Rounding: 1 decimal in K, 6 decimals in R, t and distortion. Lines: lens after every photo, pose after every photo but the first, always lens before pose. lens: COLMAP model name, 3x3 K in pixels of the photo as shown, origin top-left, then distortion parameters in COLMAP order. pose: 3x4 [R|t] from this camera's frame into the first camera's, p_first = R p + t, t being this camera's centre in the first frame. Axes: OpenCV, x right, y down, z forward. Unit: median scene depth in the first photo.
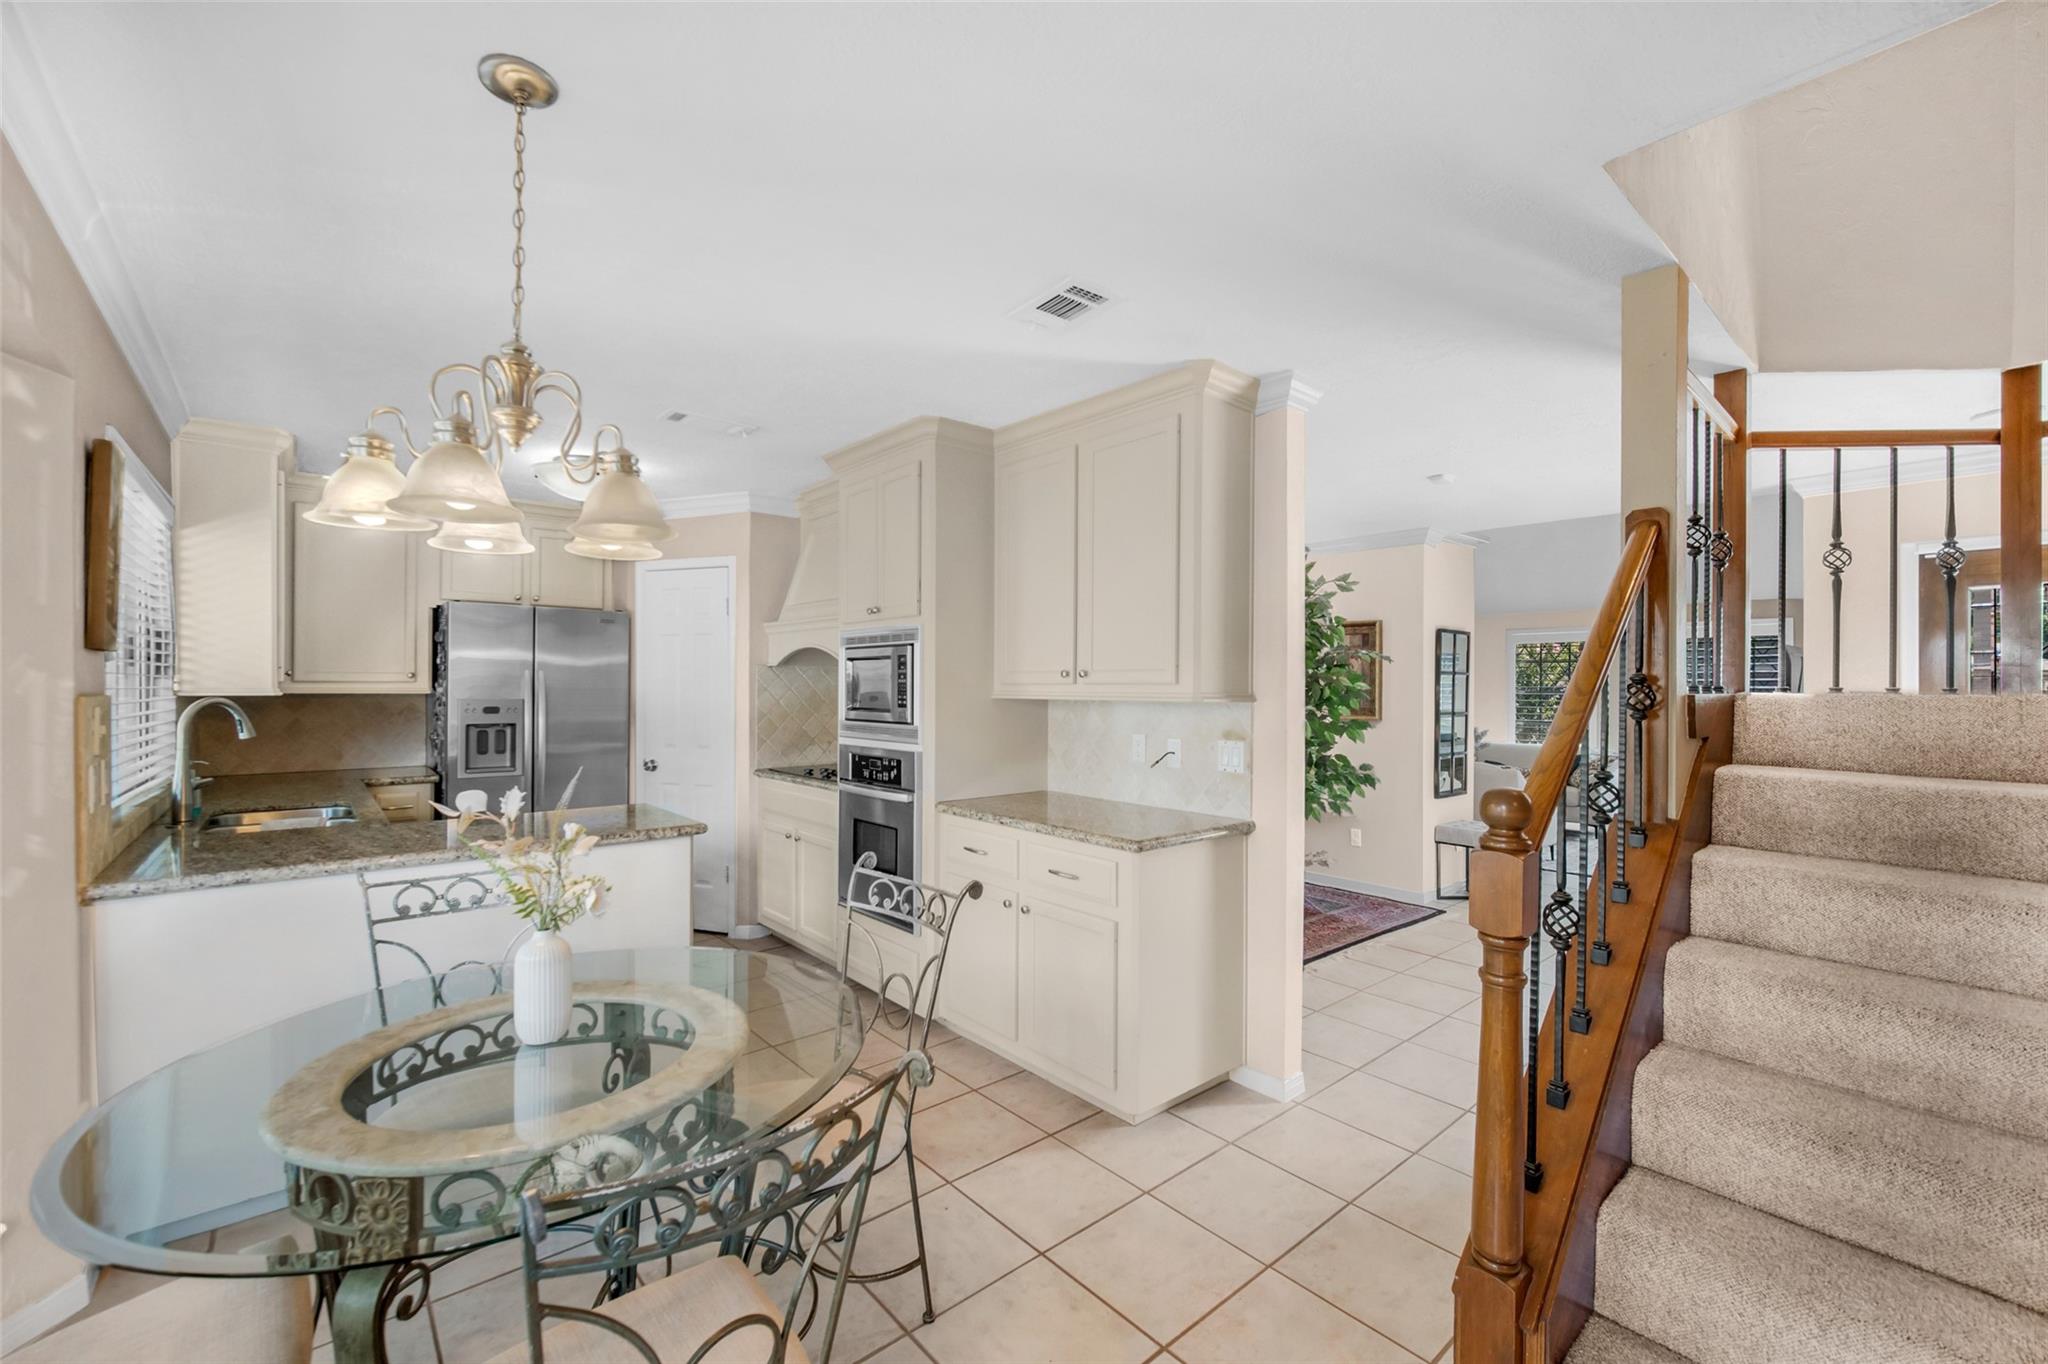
lens RADIAL K [[840.4, 0, 1022.6], [0, 840.4, 688.6], [0, 0, 1]] dist [0.002206, 0.000029]
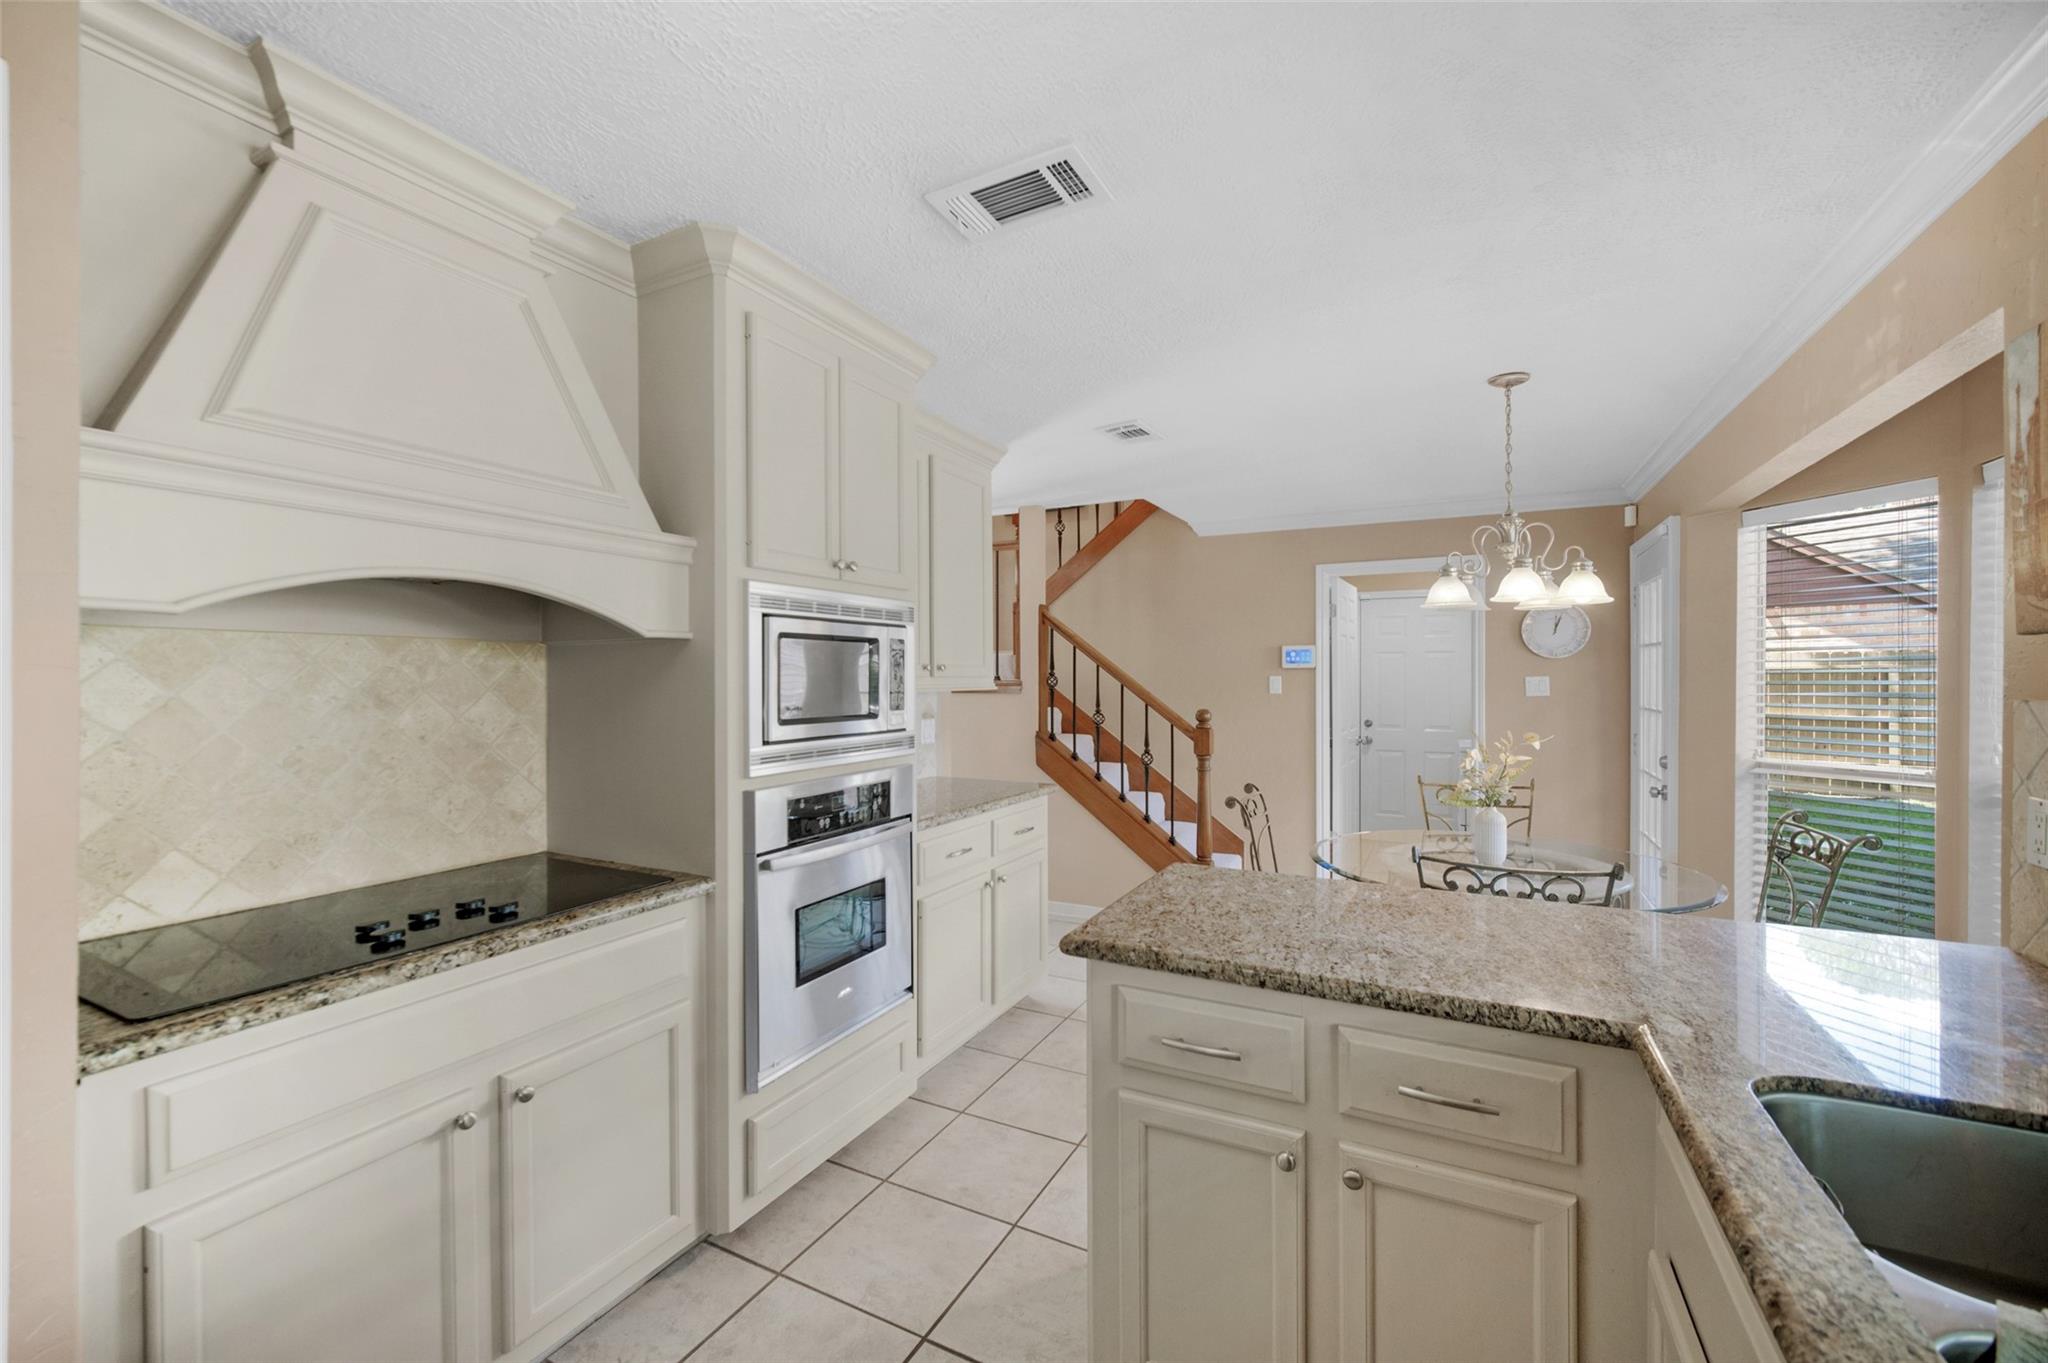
lens RADIAL K [[840.4, 0, 1020.3], [0, 840.4, 677.2], [0, 0, 1]] dist [0.002206, 0.000029]
pose [[-0.379403, -0.009010, 0.925188, -0.864504], [-0.000813, 0.999955, 0.009405, -0.013335], [-0.925231, 0.002816, -0.379393, 1.167868]]
